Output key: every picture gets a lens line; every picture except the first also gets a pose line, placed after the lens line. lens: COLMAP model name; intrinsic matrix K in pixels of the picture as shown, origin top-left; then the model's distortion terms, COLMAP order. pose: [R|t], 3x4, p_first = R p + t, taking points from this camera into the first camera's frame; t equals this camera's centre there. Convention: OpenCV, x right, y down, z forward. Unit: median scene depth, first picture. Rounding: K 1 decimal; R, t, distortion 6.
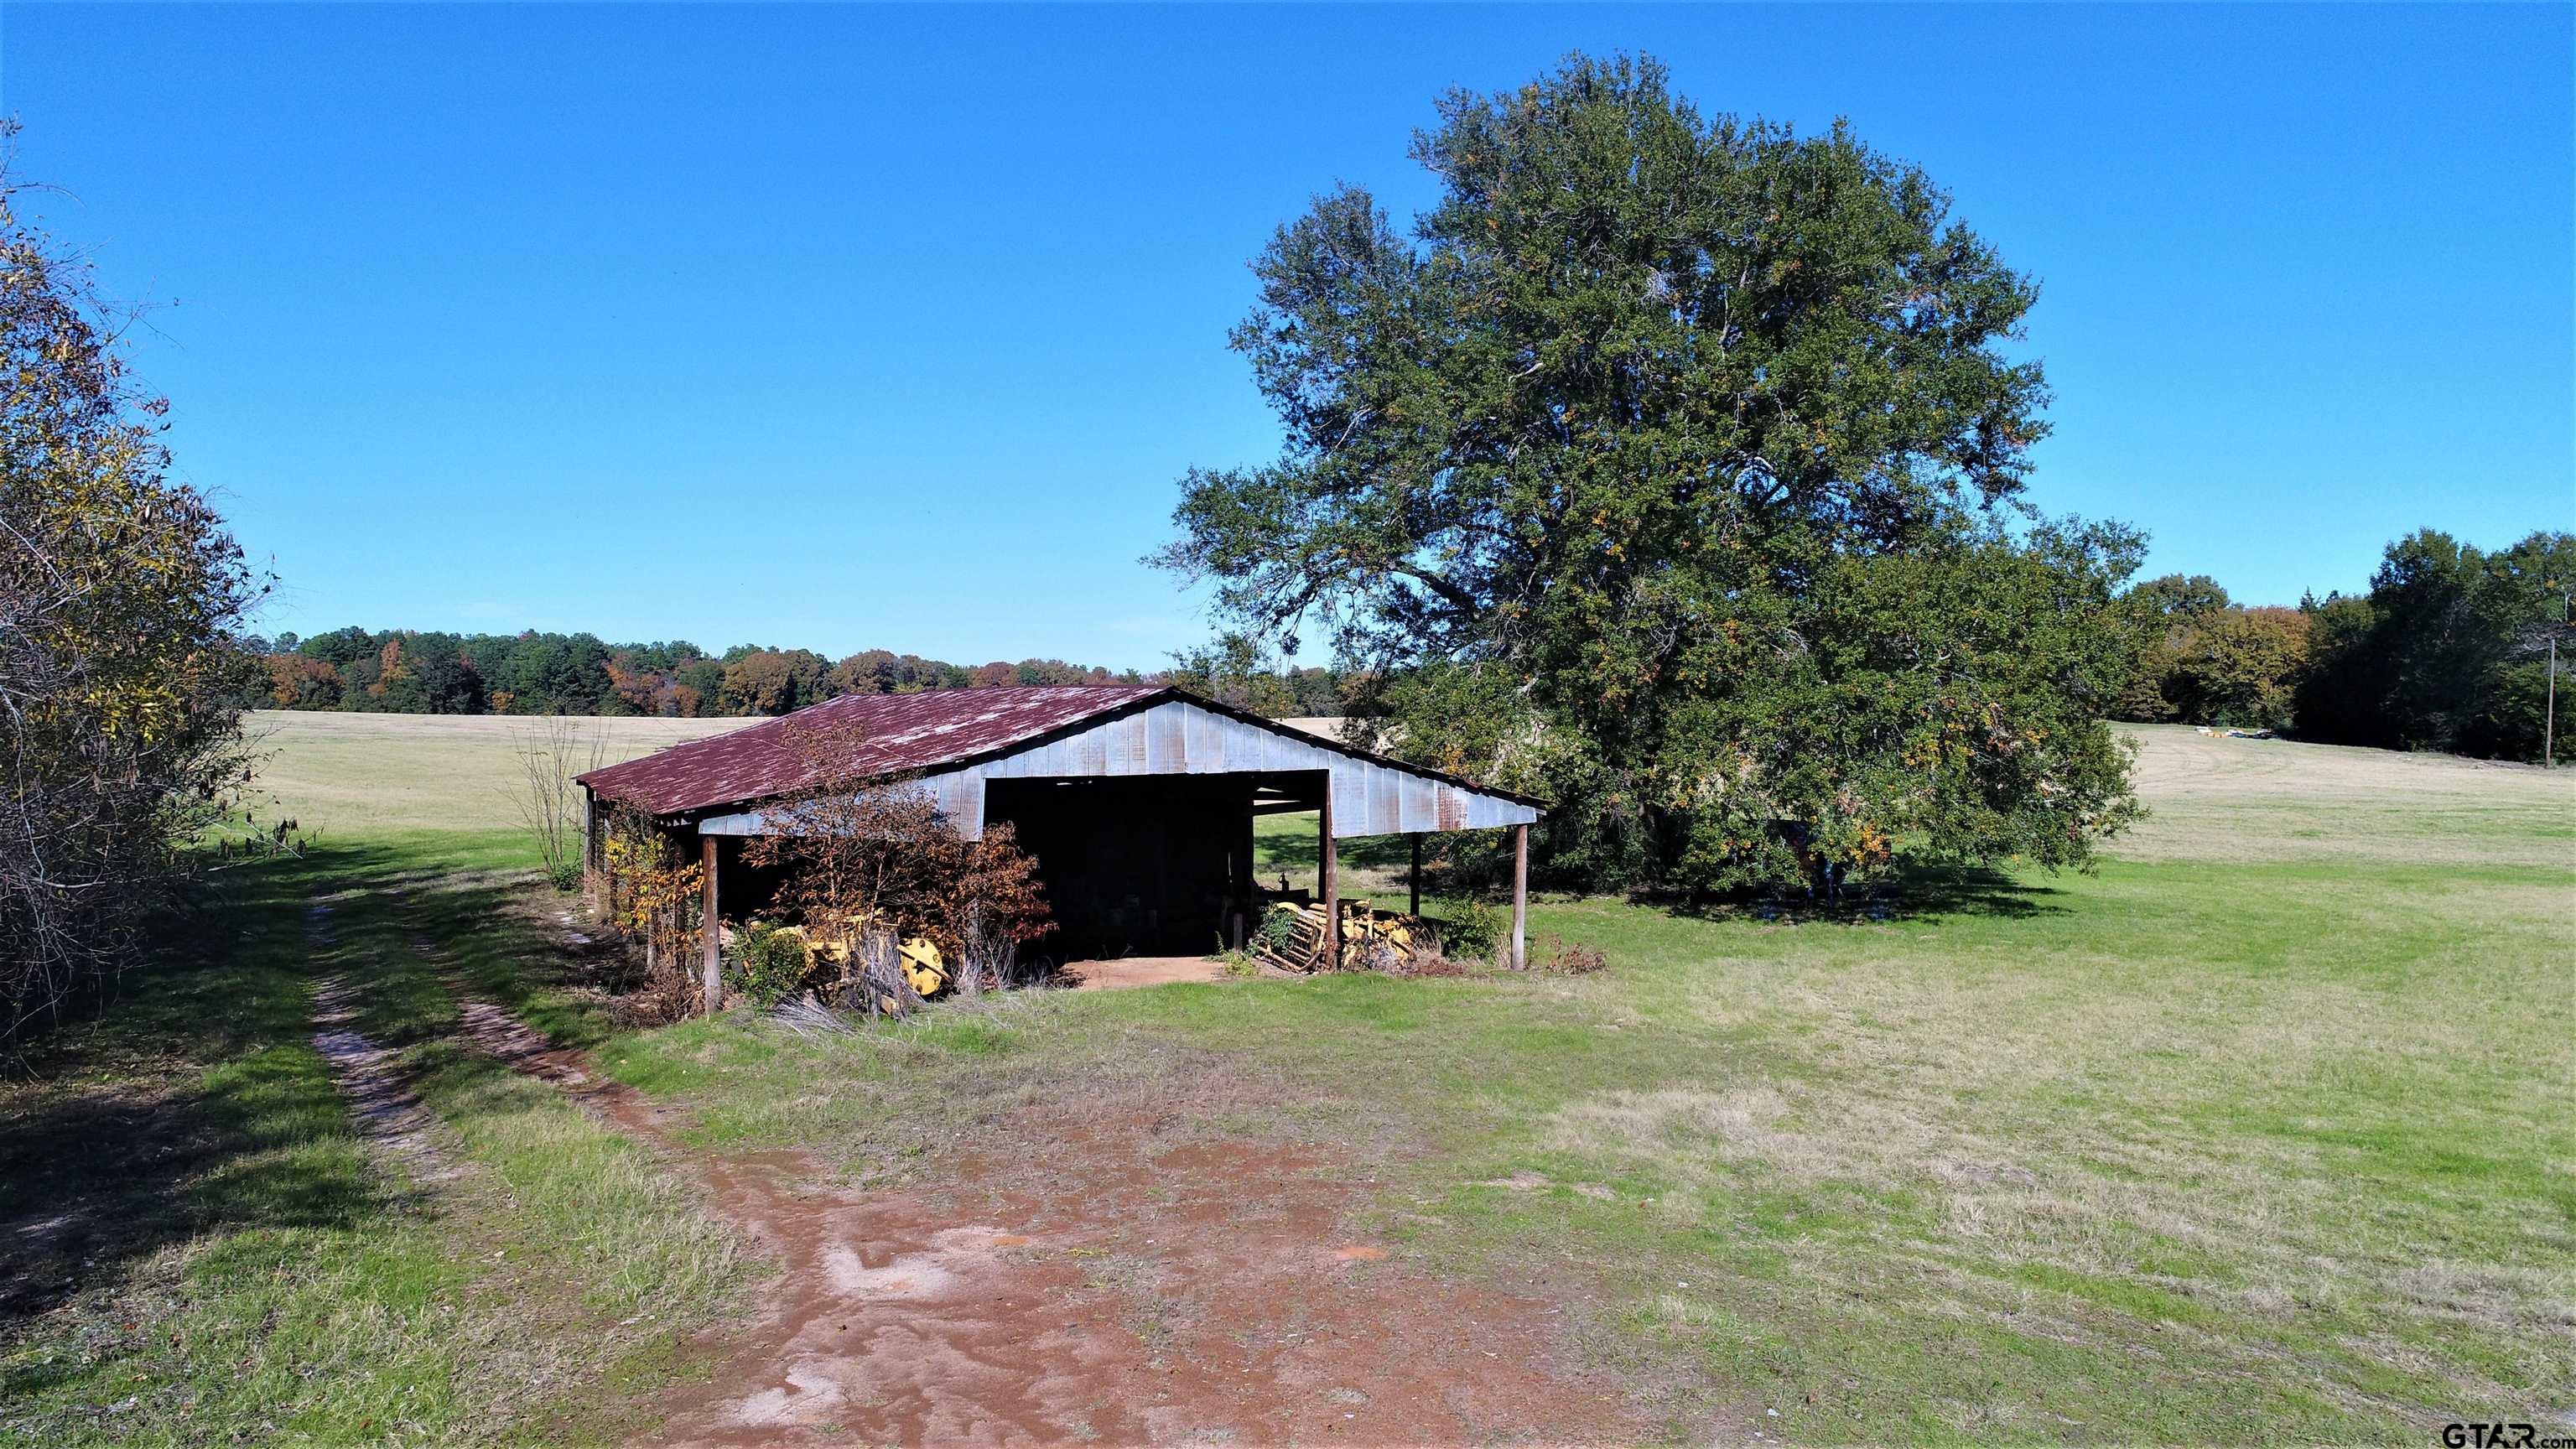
lens RADIAL K [[1731.5, 0, 1284.9], [0, 1731.5, 721.7], [0, 0, 1]] dist [0.004567, -0.002866]
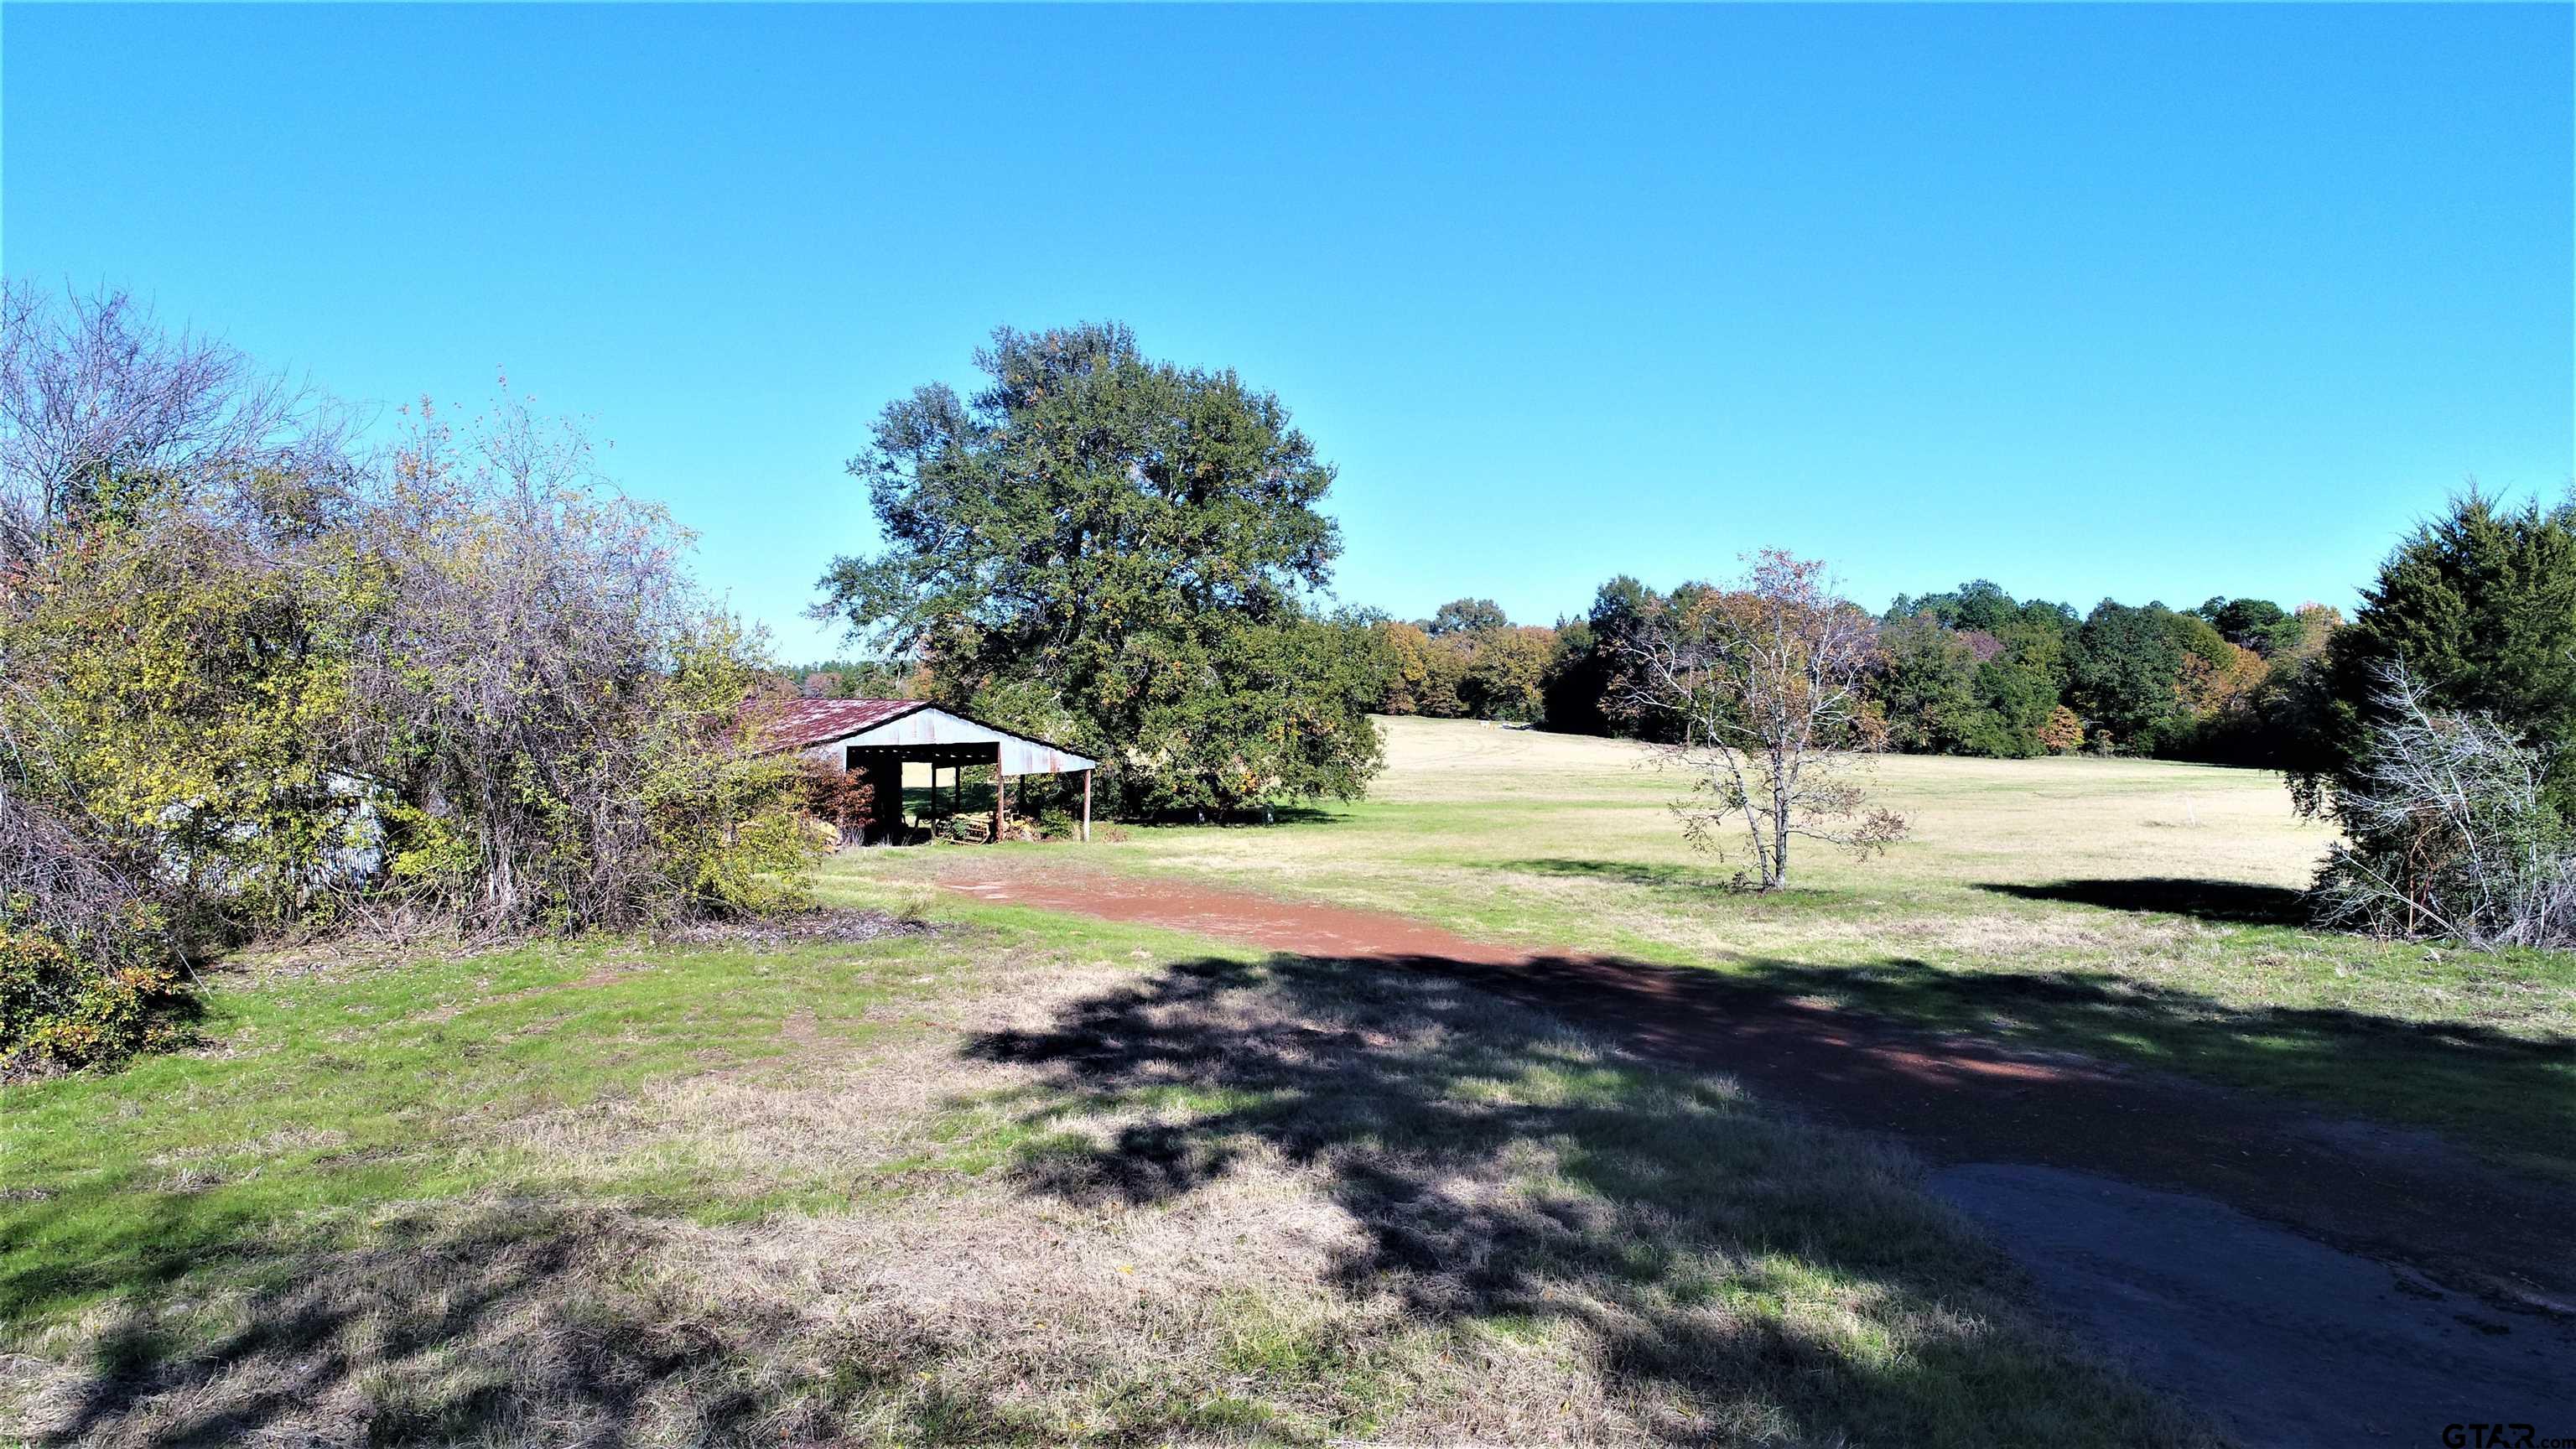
lens RADIAL K [[1731.5, 0, 1284.9], [0, 1731.5, 721.7], [0, 0, 1]] dist [0.004567, -0.002866]
pose [[0.936910, -0.003887, 0.349548, -0.261807], [0.003293, 0.999992, 0.002295, 0.000729], [-0.349554, -0.000999, 0.936916, -0.713742]]
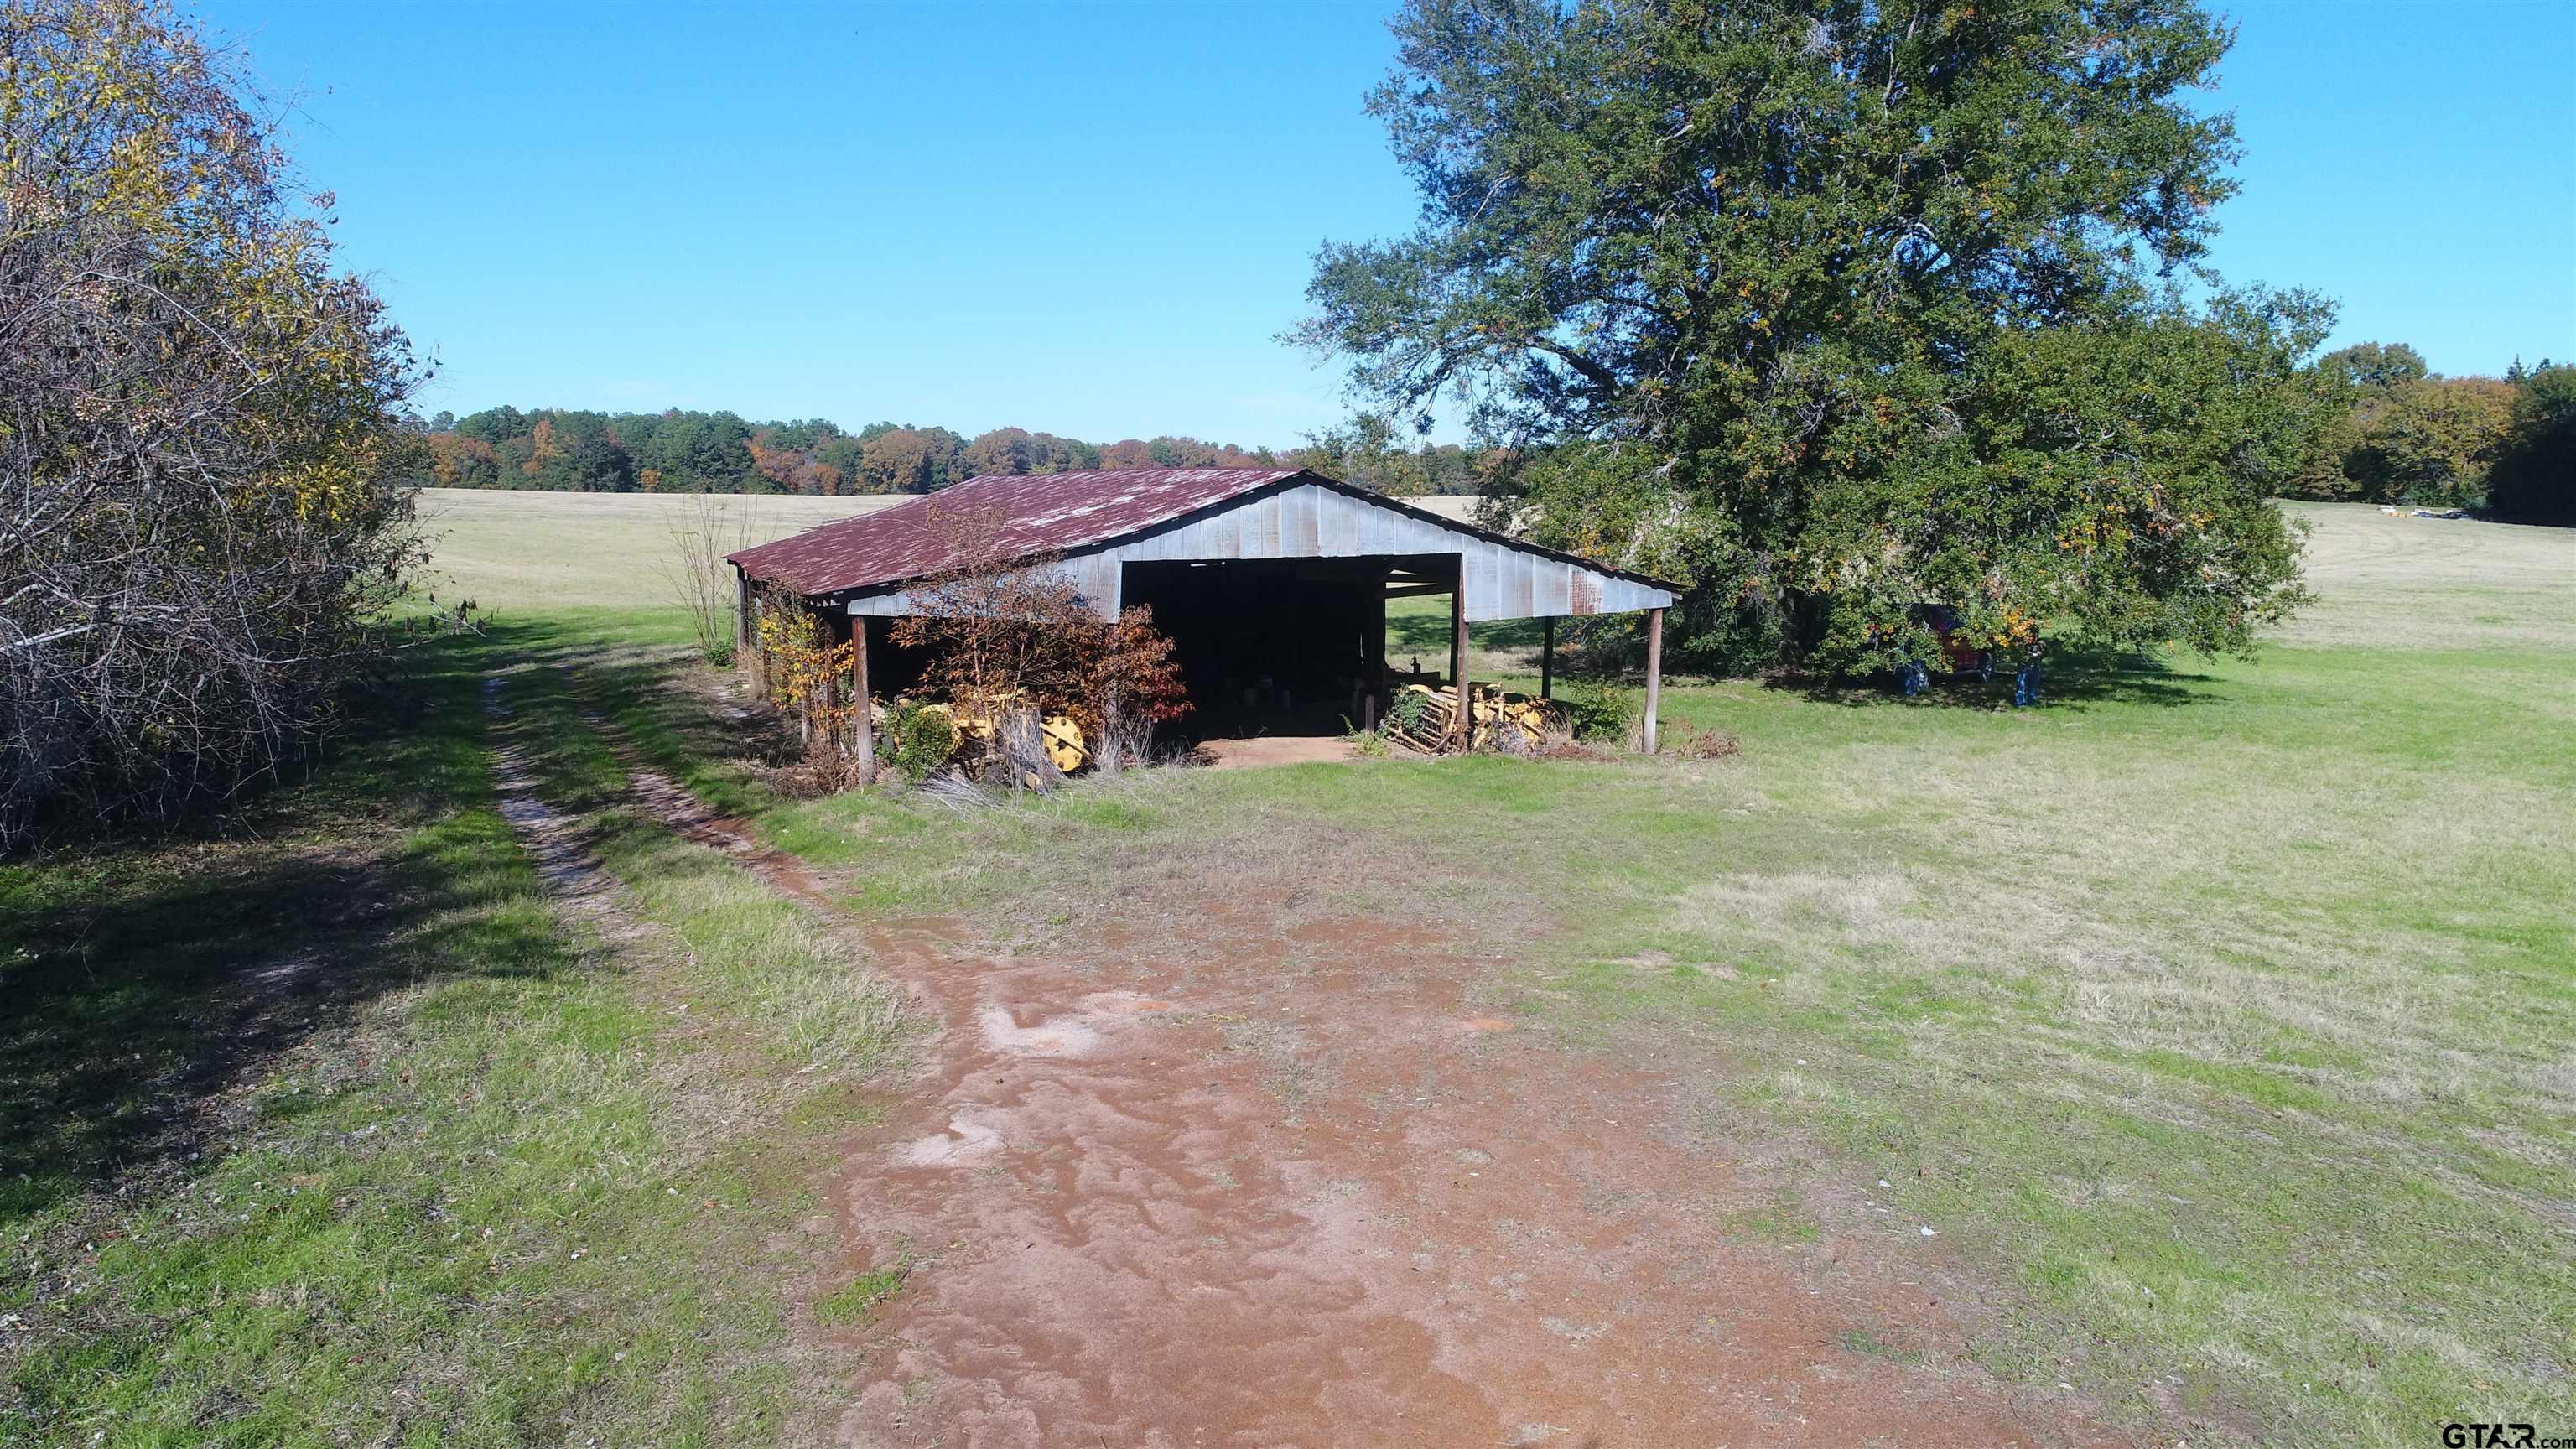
lens RADIAL K [[1731.5, 0, 1284.9], [0, 1731.5, 721.7], [0, 0, 1]] dist [0.004567, -0.002866]
pose [[0.997123, 0.010165, -0.075120, -0.000397], [-0.000515, 0.991855, 0.127369, -0.001984], [0.075802, -0.126964, 0.989007, -0.004806]]
